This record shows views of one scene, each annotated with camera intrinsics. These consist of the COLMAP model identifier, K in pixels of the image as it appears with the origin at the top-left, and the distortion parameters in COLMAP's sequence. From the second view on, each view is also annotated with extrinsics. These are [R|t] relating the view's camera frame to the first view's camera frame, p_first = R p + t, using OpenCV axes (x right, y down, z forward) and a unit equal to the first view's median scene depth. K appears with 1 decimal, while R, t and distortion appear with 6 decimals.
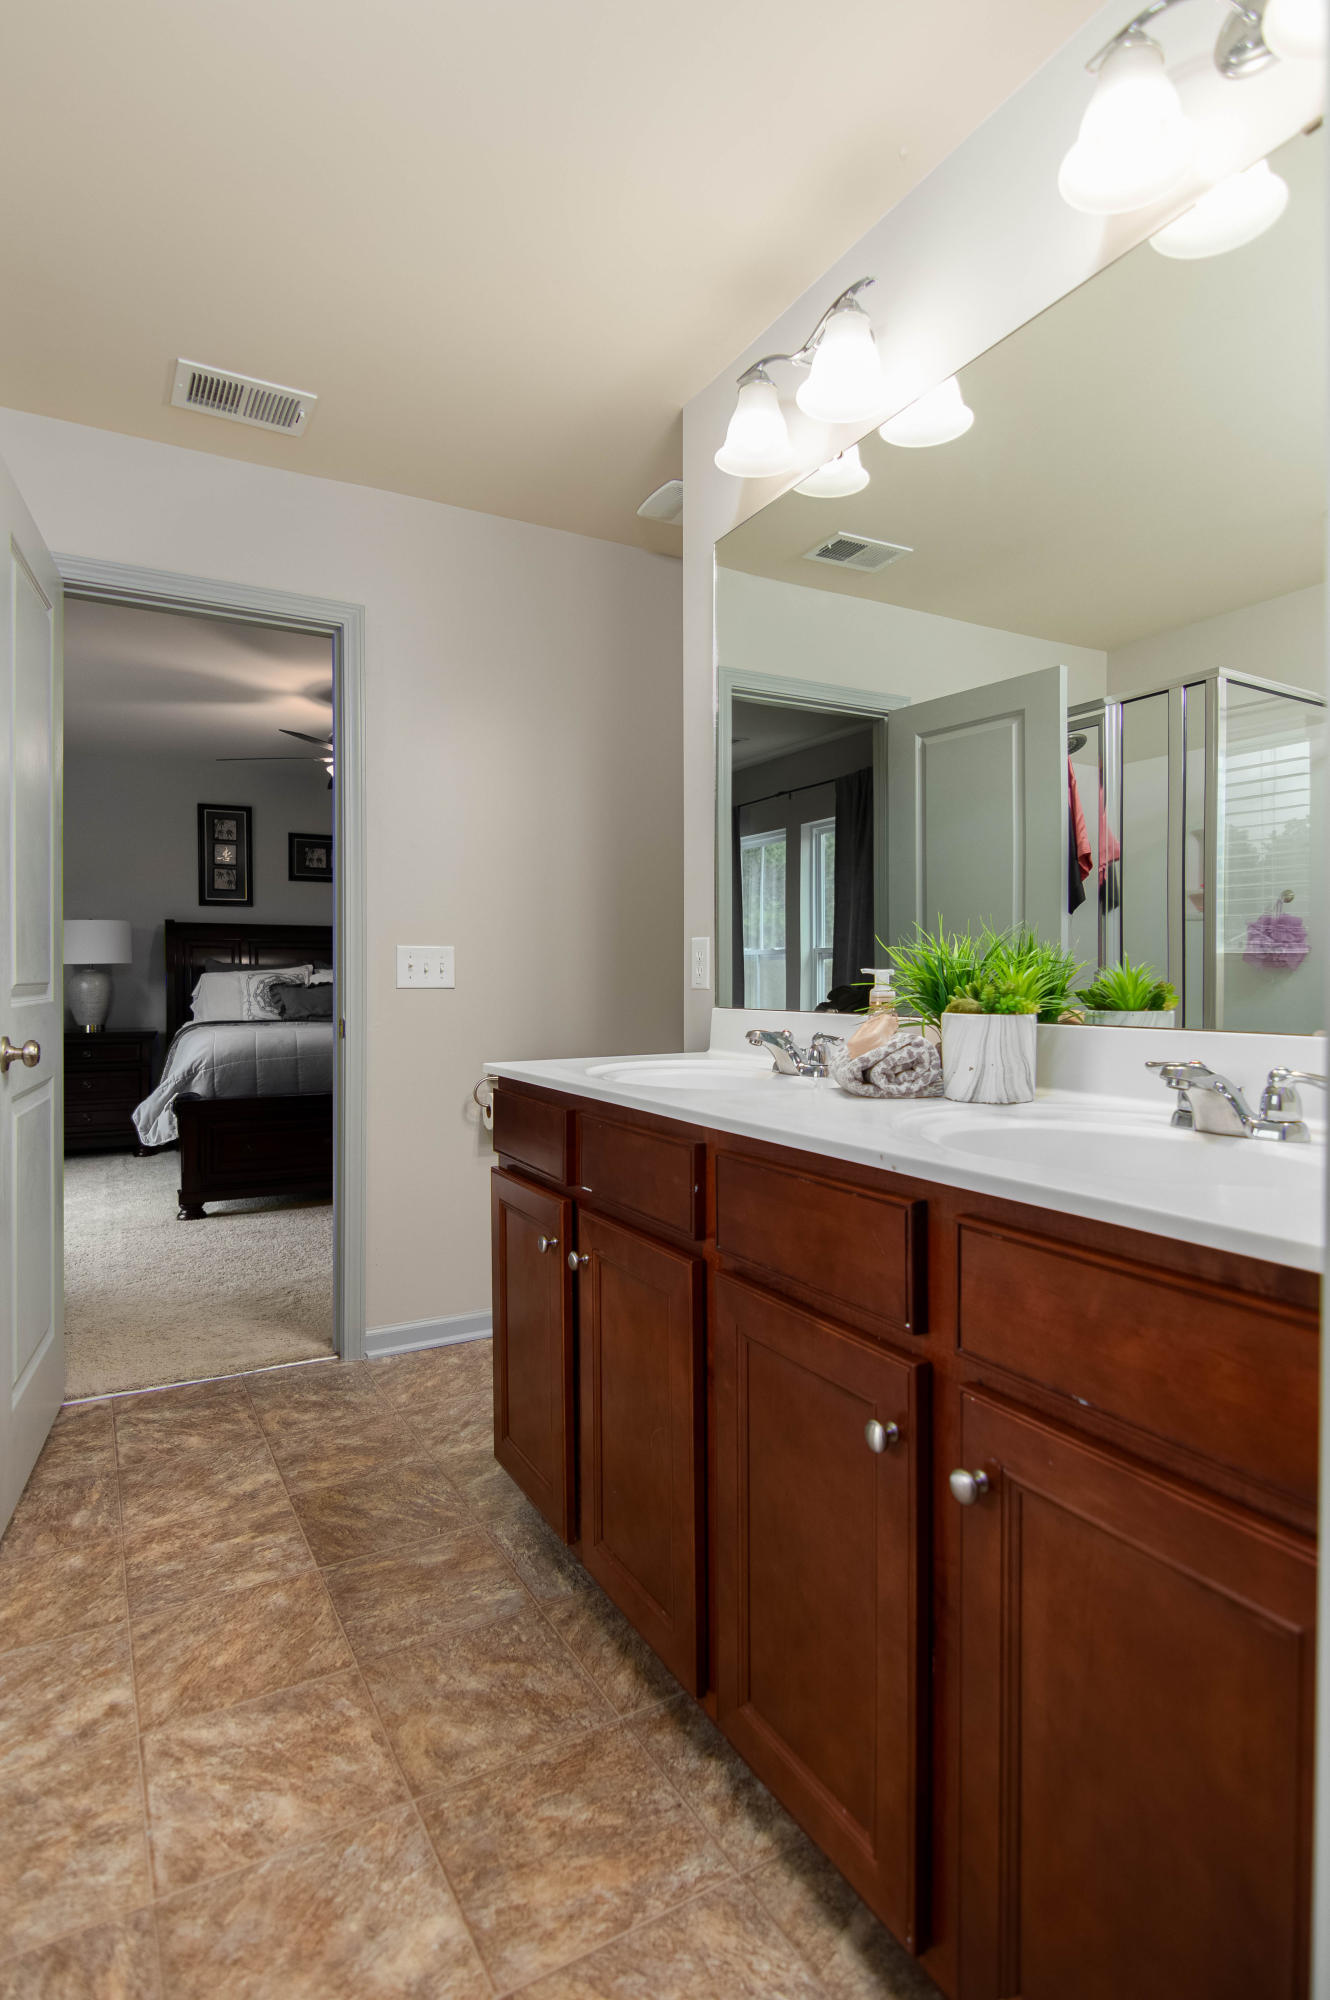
lens RADIAL K [[1010.7, 0, 655.6], [0, 1010.7, 977.2], [0, 0, 1]] dist [0.013616, -0.016756]
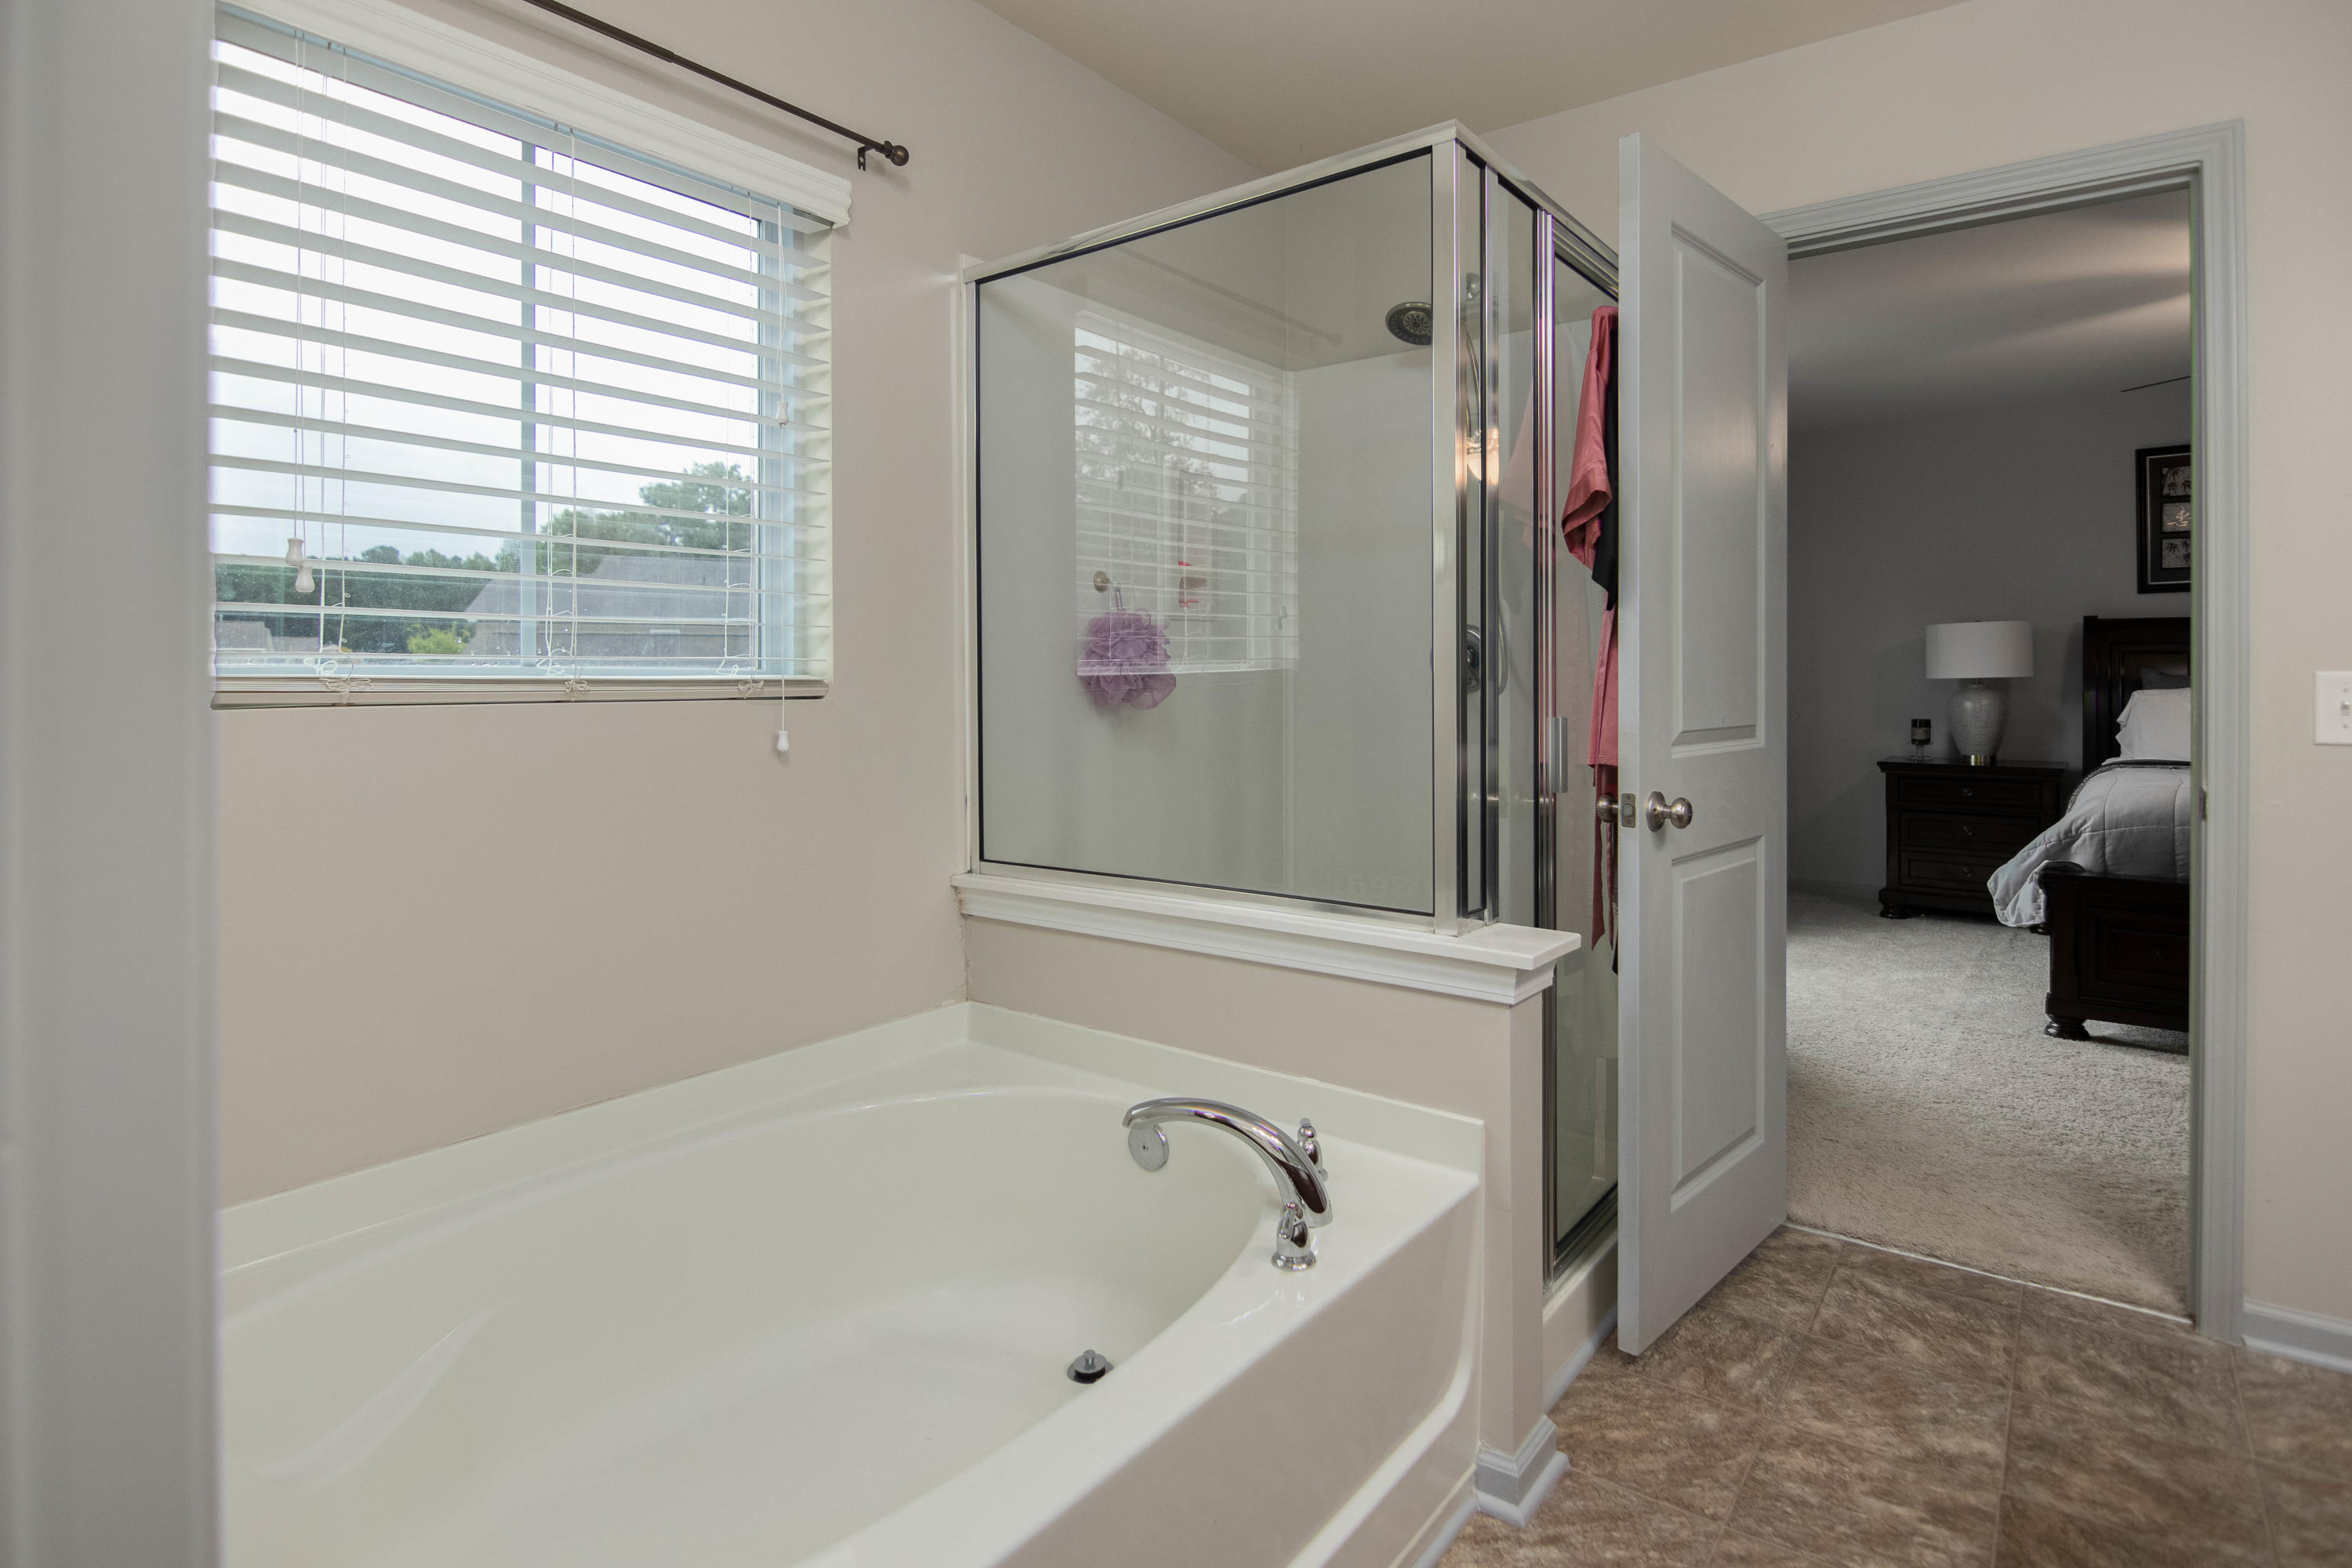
lens RADIAL K [[1232.1, 0, 1217.9], [0, 1232.1, 678.0], [0, 0, 1]] dist [-0.009918, -0.002056]
pose [[0.428106, 0.002821, -0.903724, 0.130257], [-0.002636, 0.999995, 0.001872, -0.032049], [0.903724, 0.001581, 0.428112, 0.142687]]
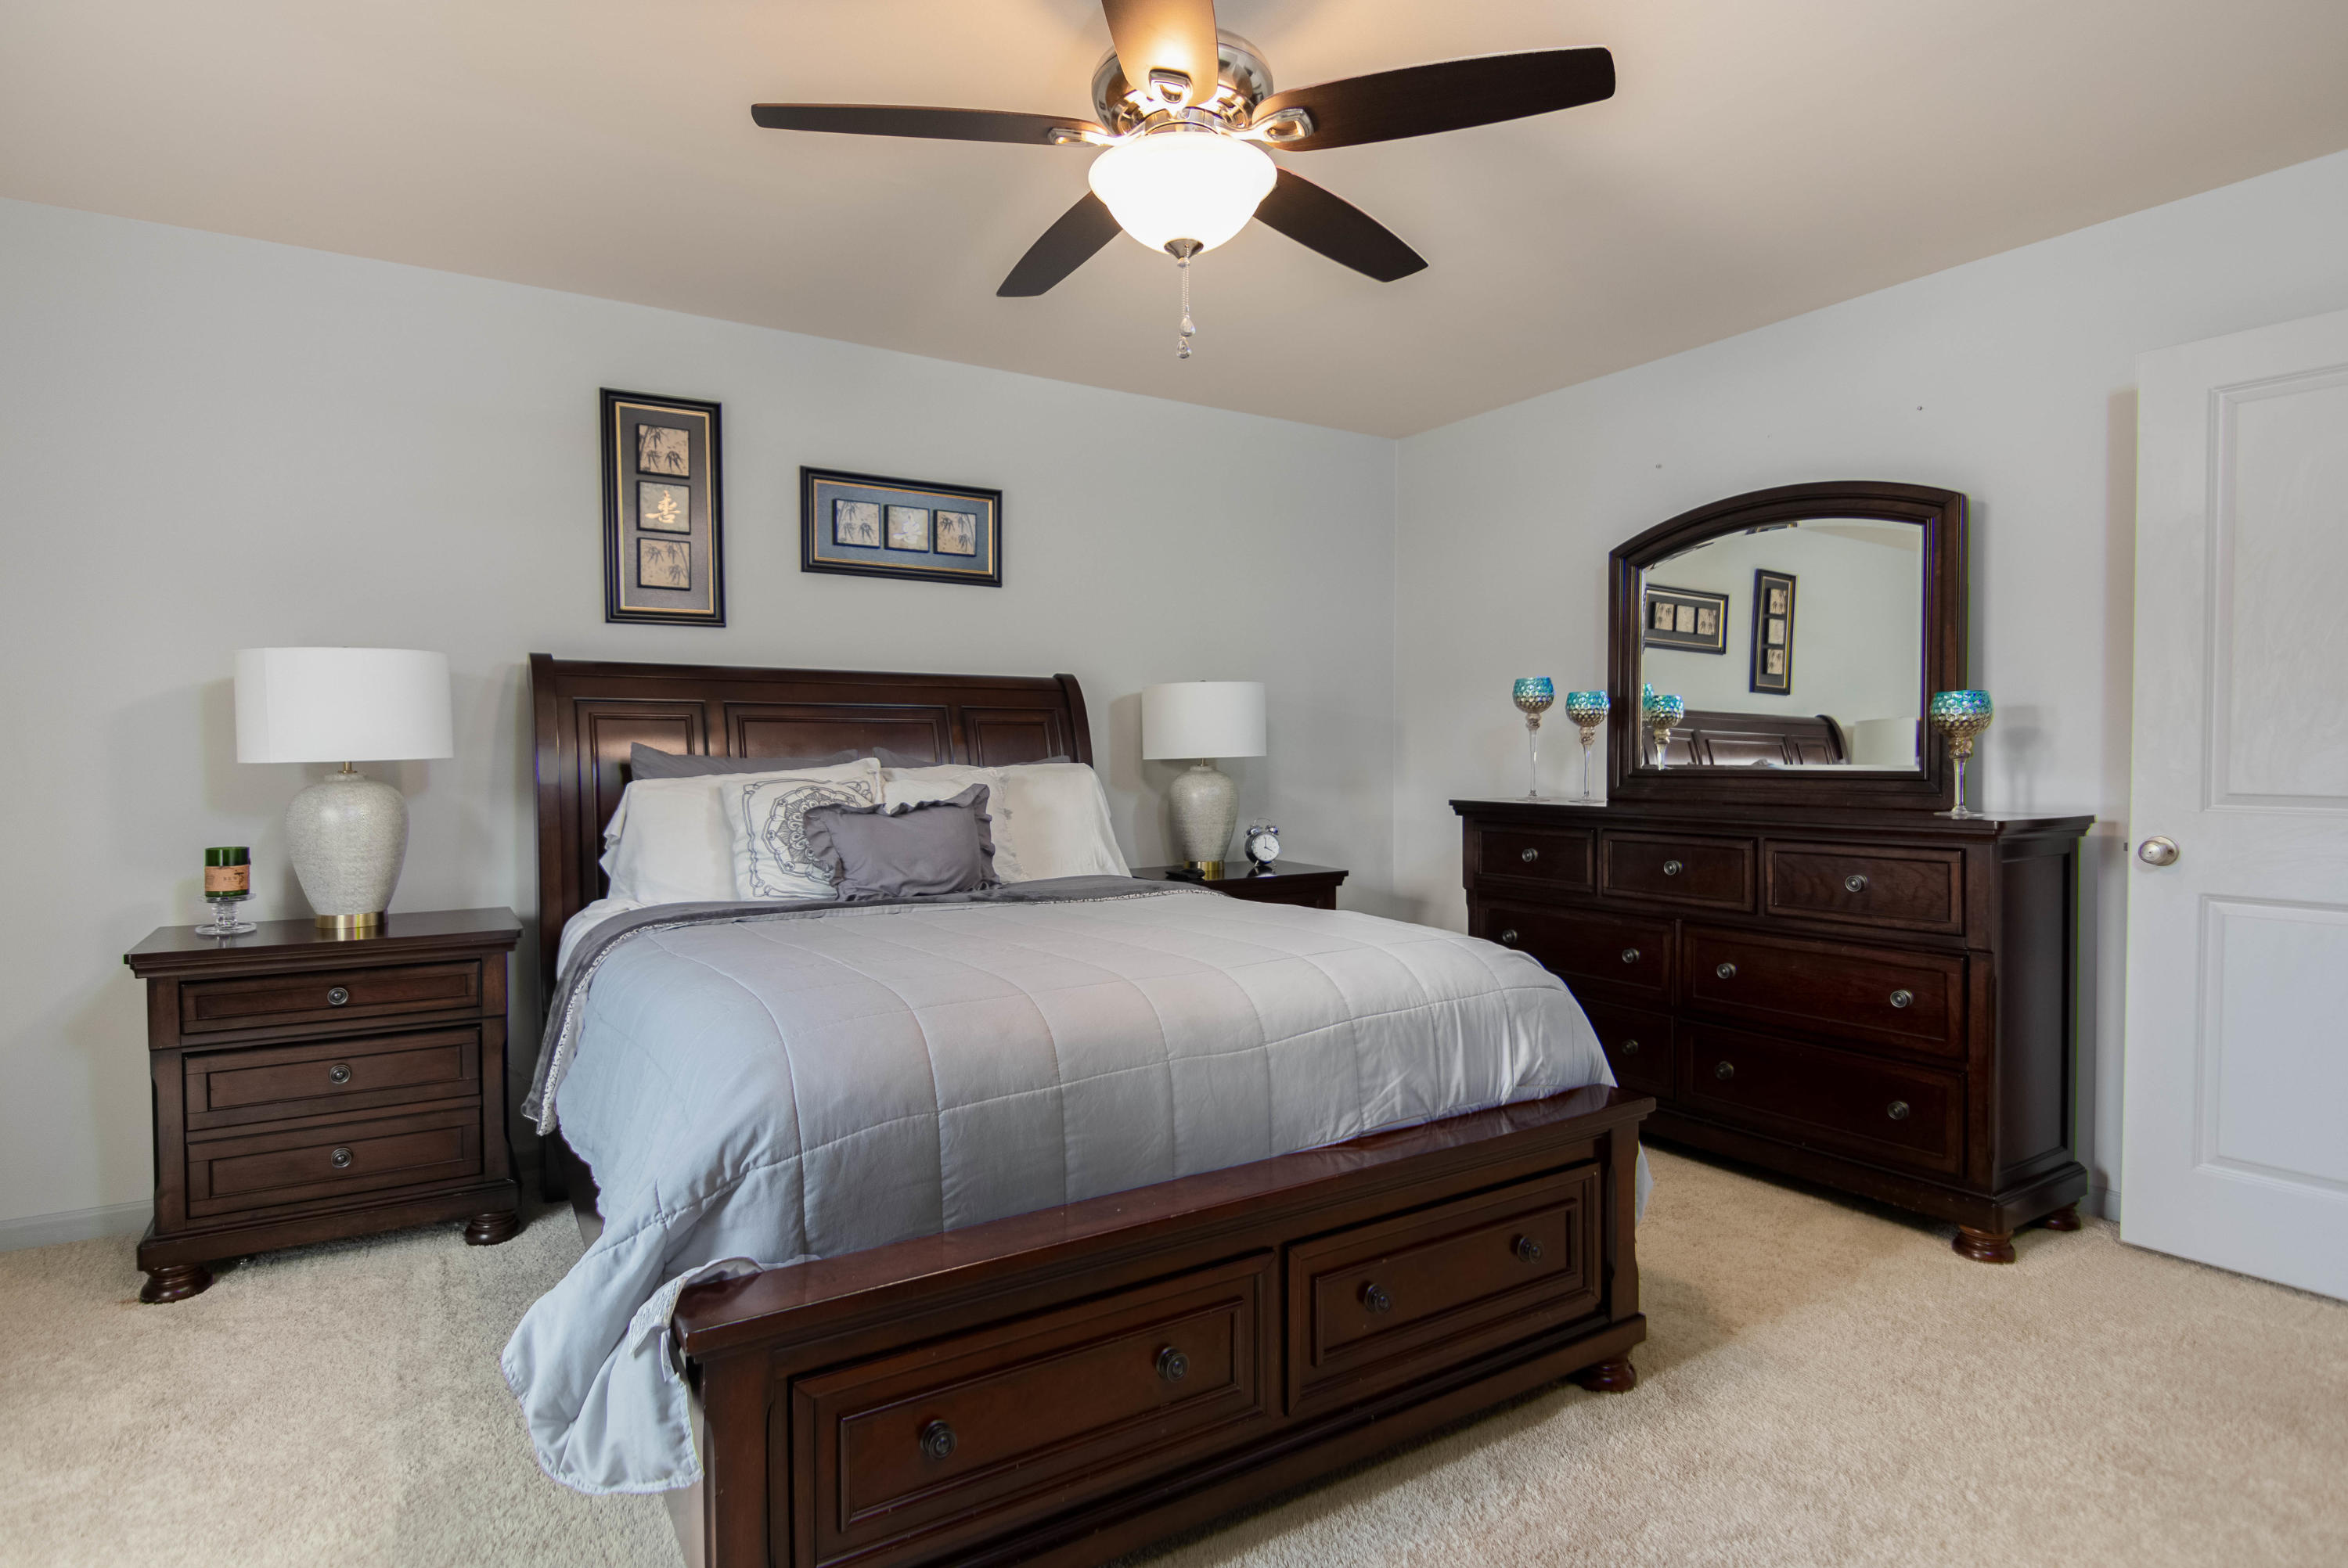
lens RADIAL K [[1222.2, 0, 1163.7], [0, 1222.2, 778.3], [0, 0, 1]] dist [0.000820, -0.010366]
pose [[0.997521, -0.004146, 0.070247, -0.674918], [0.002861, 0.999827, 0.018388, -0.034656], [-0.070311, -0.018141, 0.997360, 1.241818]]
